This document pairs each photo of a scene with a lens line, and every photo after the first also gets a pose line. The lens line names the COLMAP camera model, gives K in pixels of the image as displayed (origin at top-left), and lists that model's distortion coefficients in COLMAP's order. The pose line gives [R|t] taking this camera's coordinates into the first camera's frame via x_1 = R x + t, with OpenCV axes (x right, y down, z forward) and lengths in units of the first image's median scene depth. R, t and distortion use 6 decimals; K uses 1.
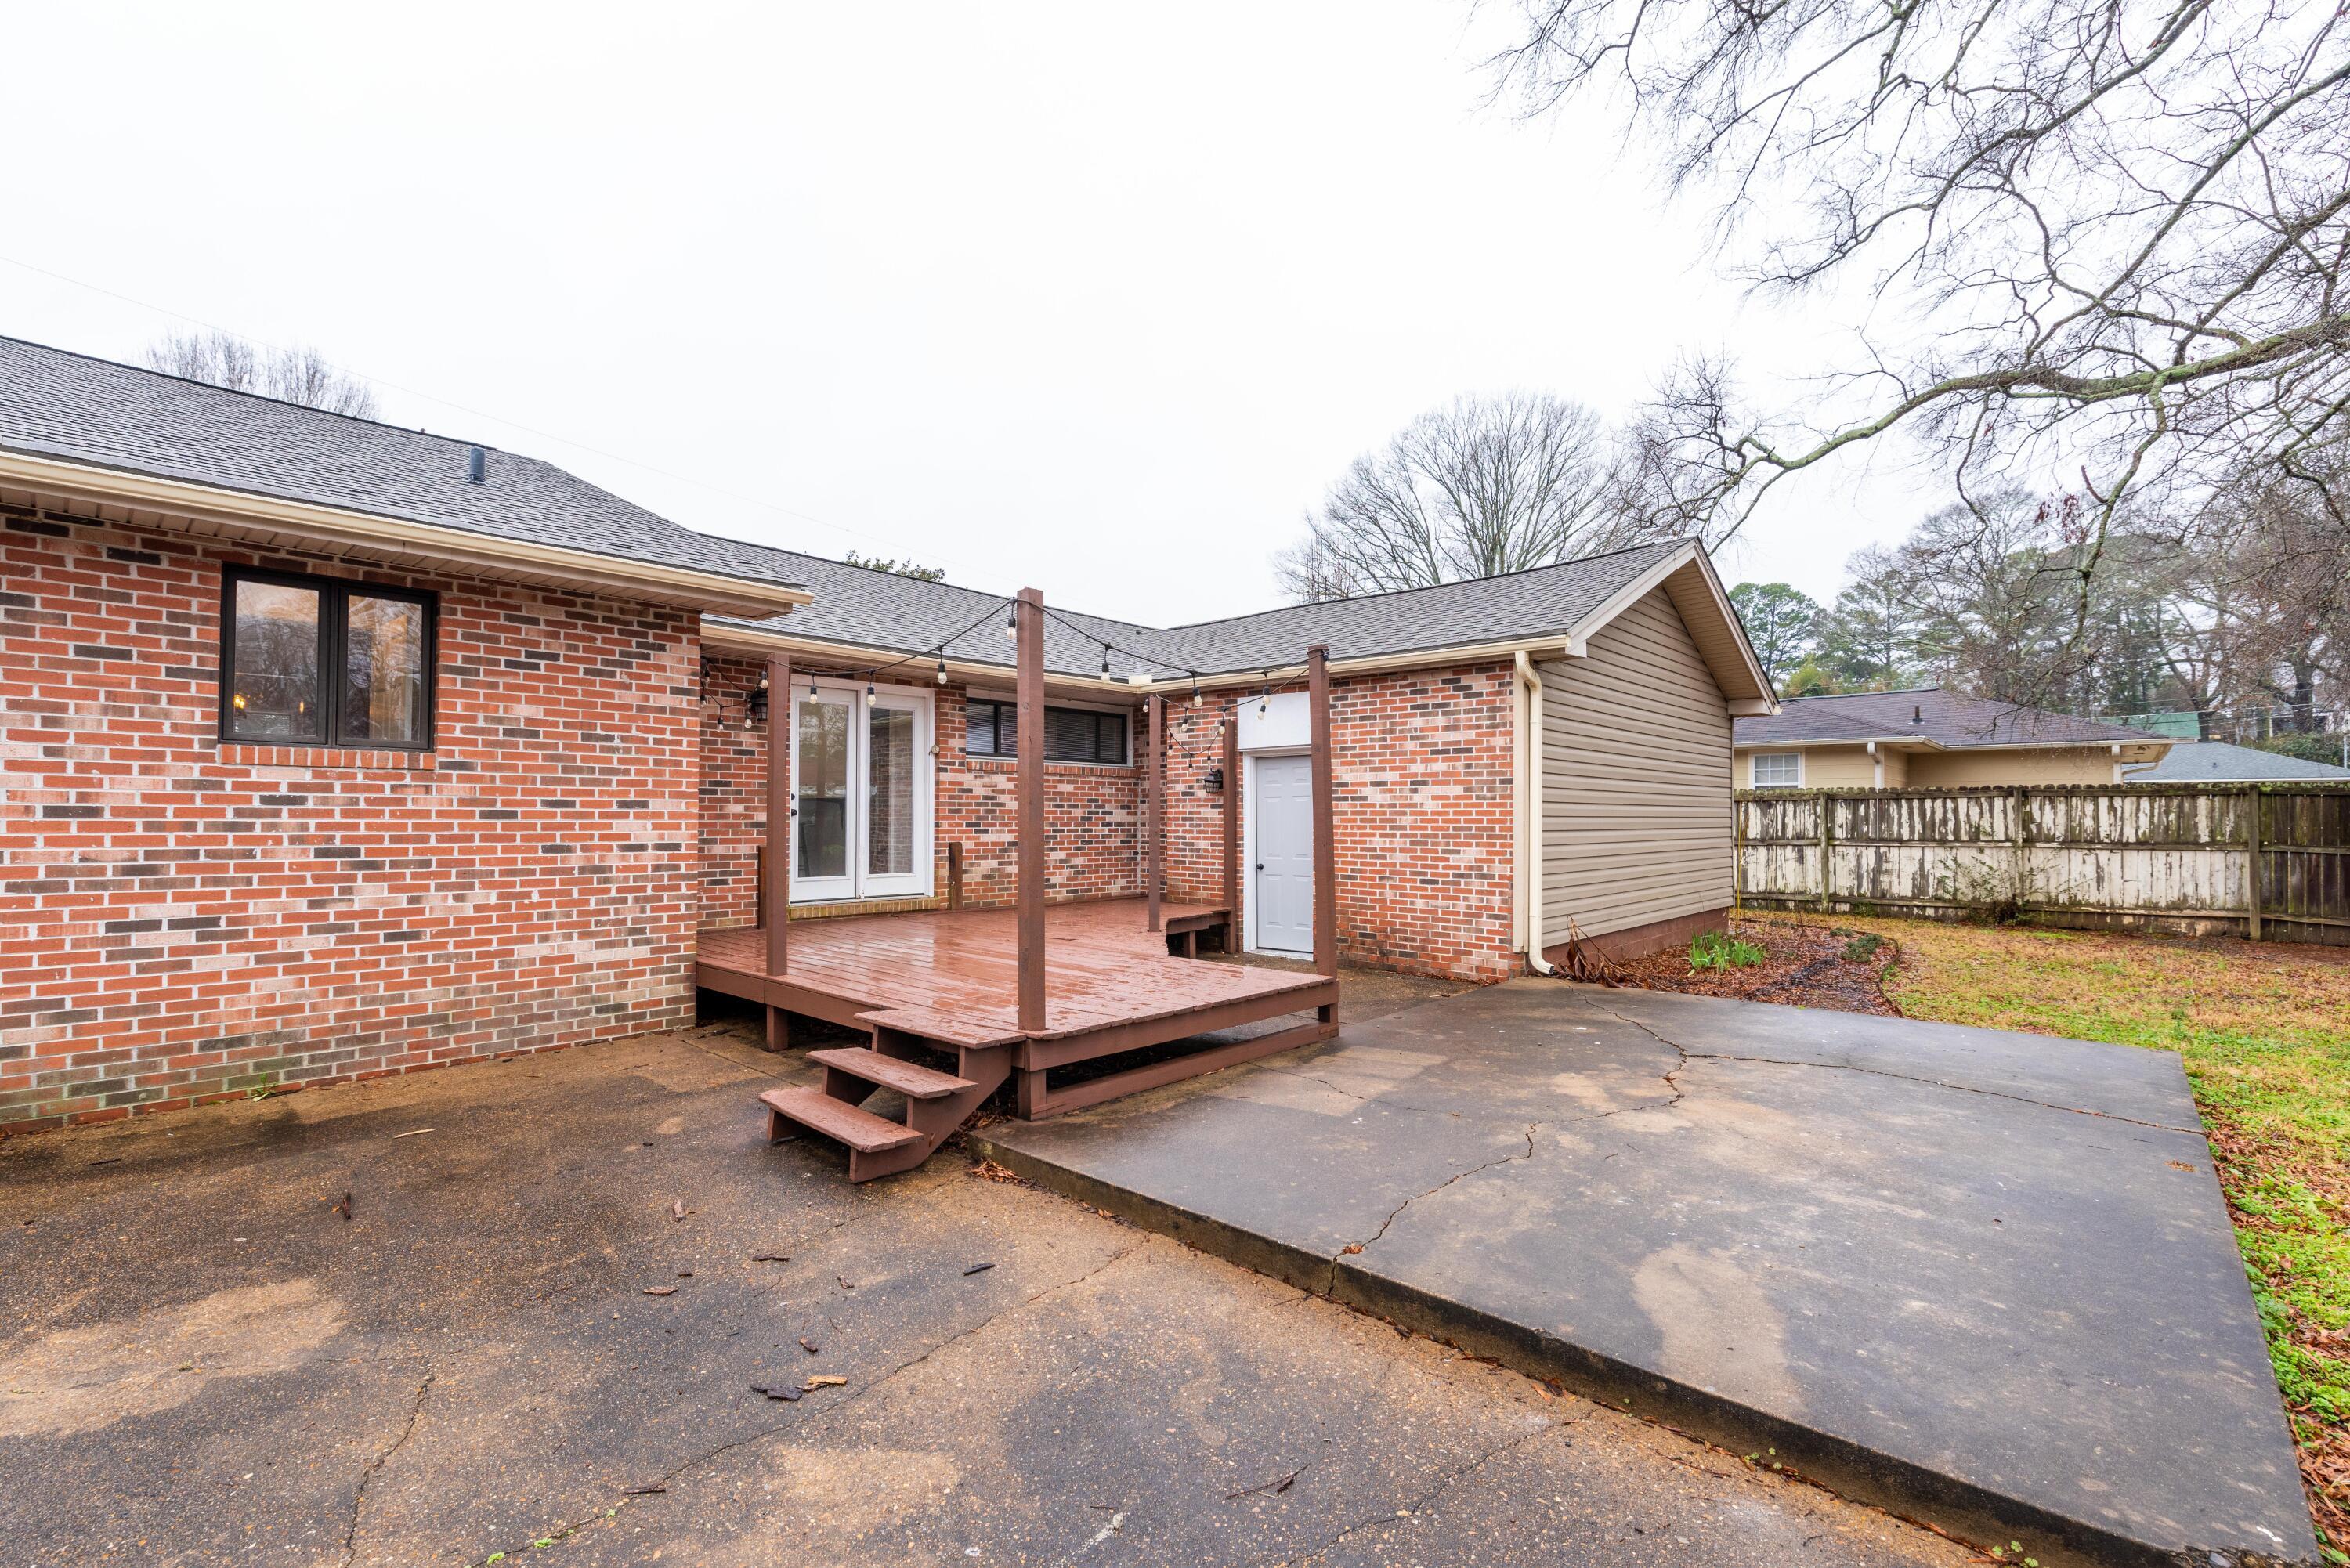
lens RADIAL K [[1012.0, 0, 1177.0], [0, 1012.0, 753.2], [0, 0, 1]] dist [0.013107, -0.004598]
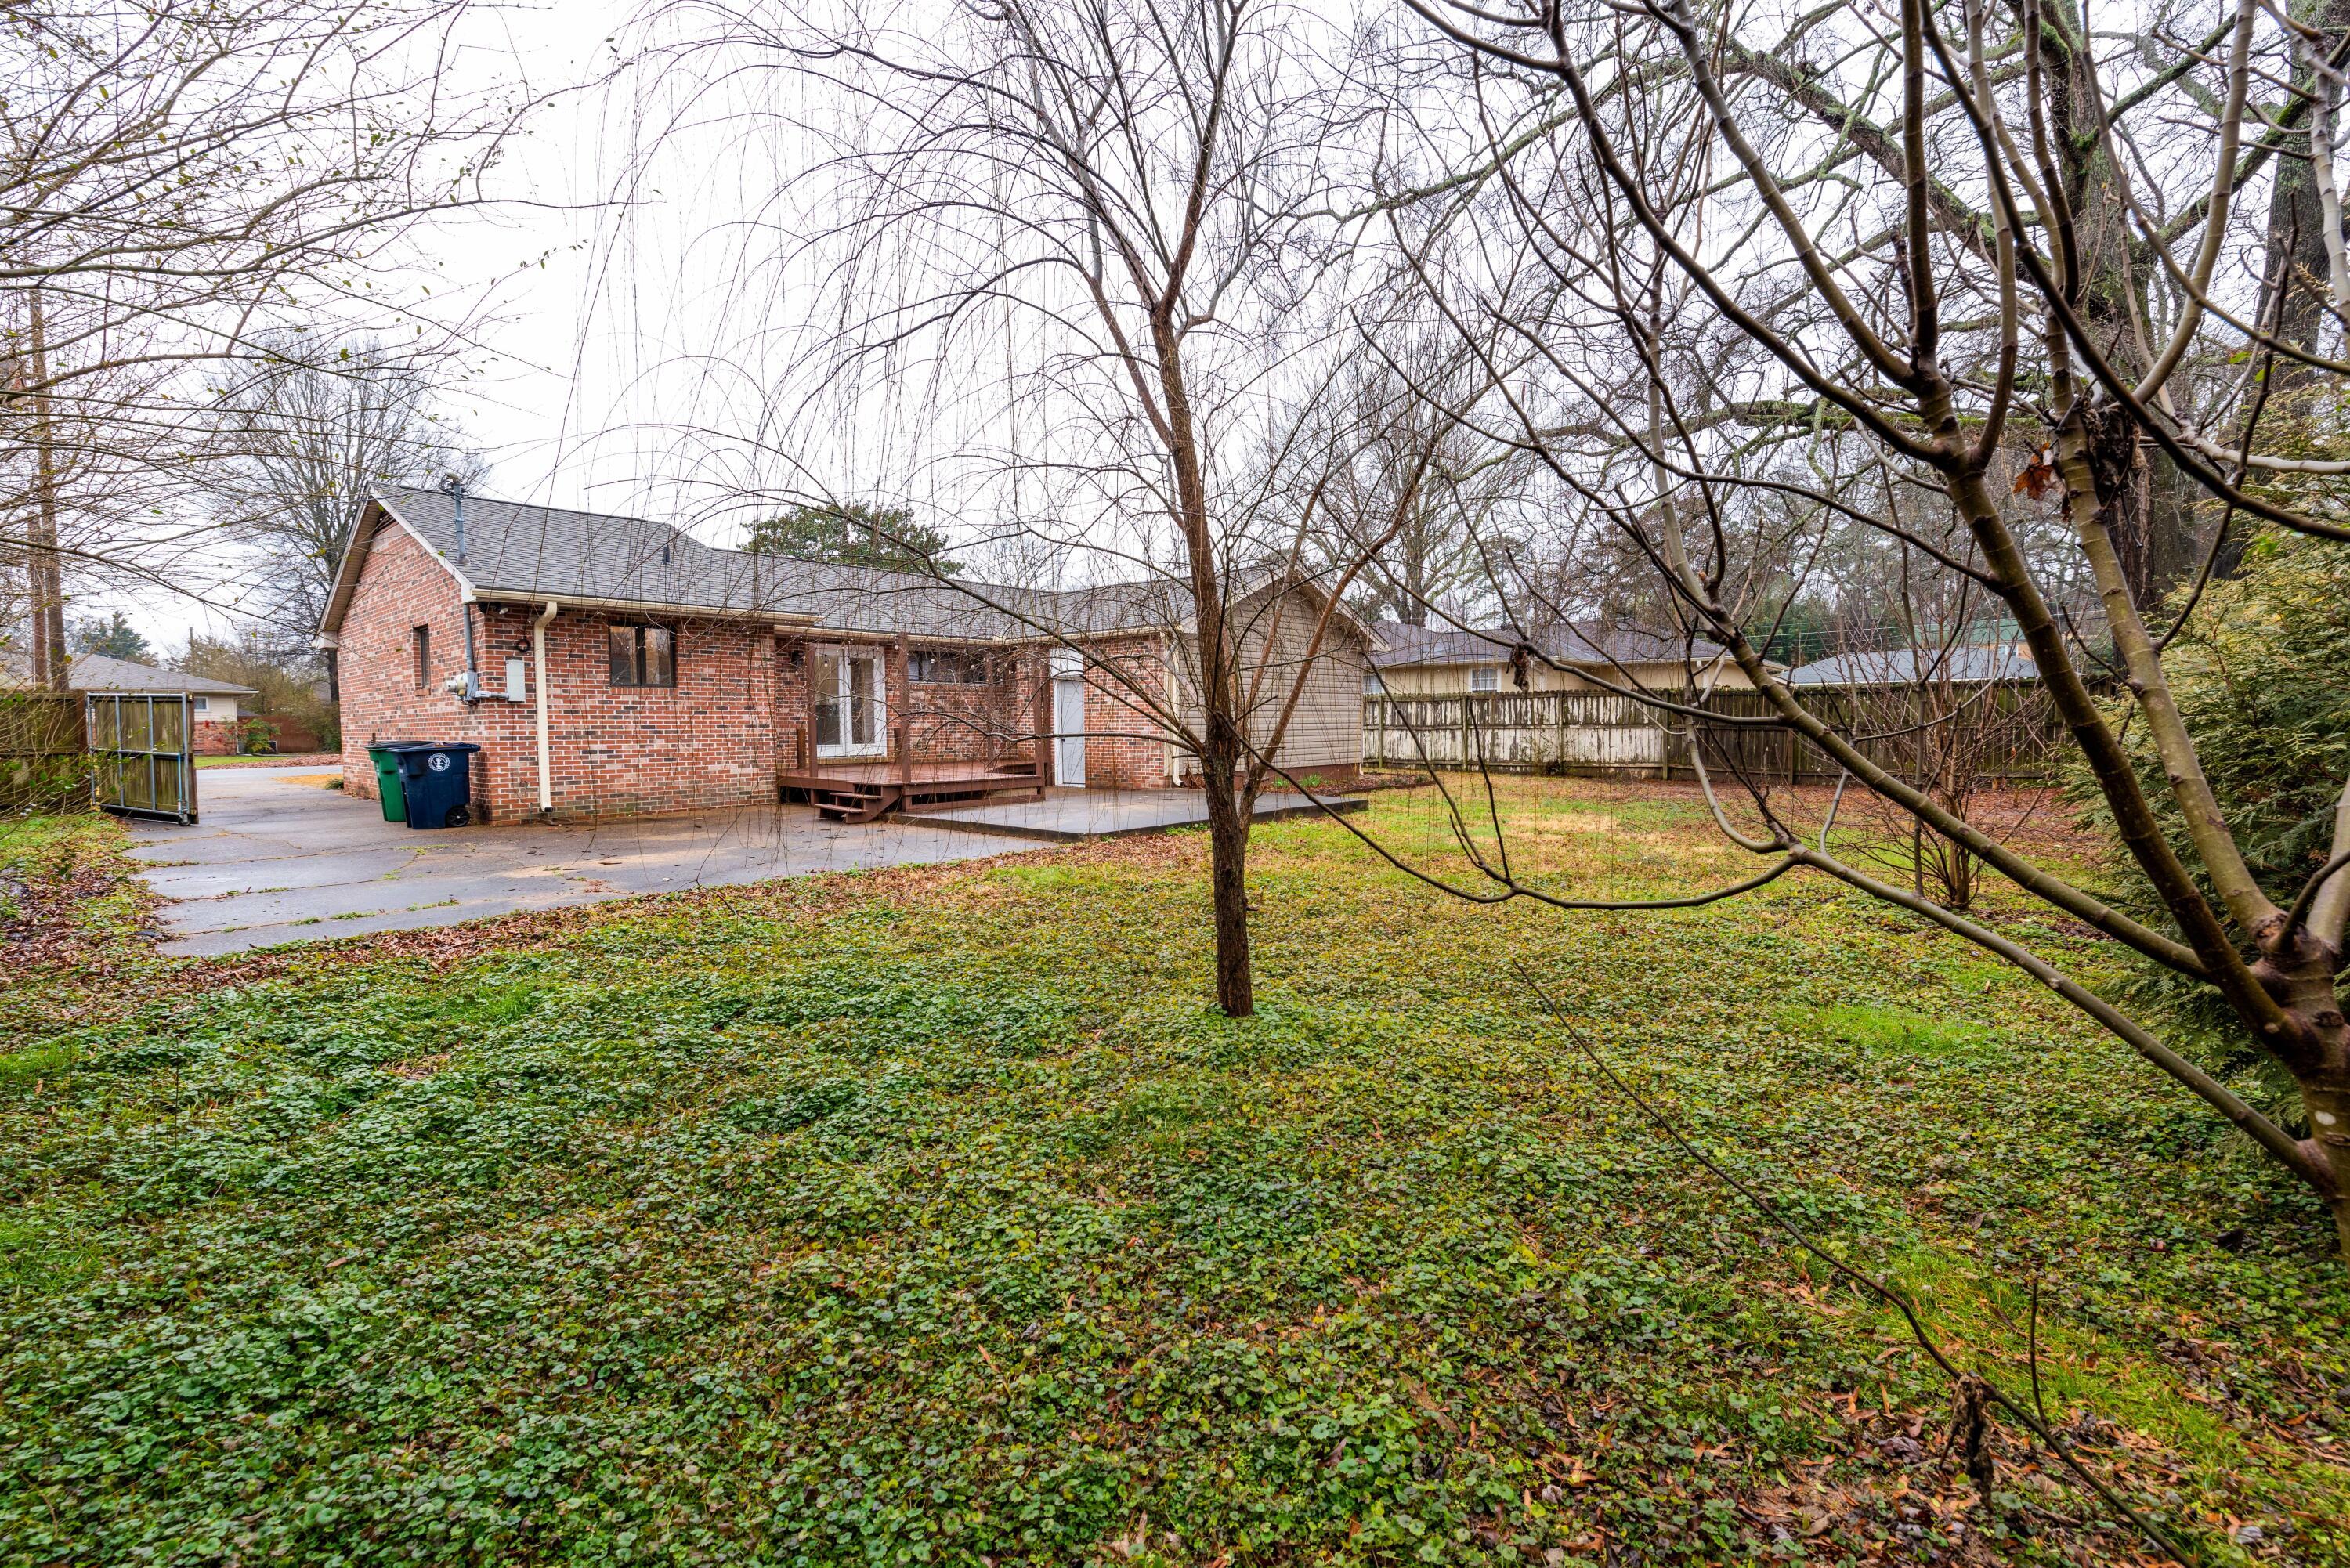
lens RADIAL K [[1012.0, 0, 1177.0], [0, 1012.0, 753.2], [0, 0, 1]] dist [0.013107, -0.004598]
pose [[0.999915, -0.009434, 0.008968, 0.215216], [0.008532, 0.995366, 0.095784, -0.031005], [-0.009830, -0.095699, 0.995362, -0.673679]]
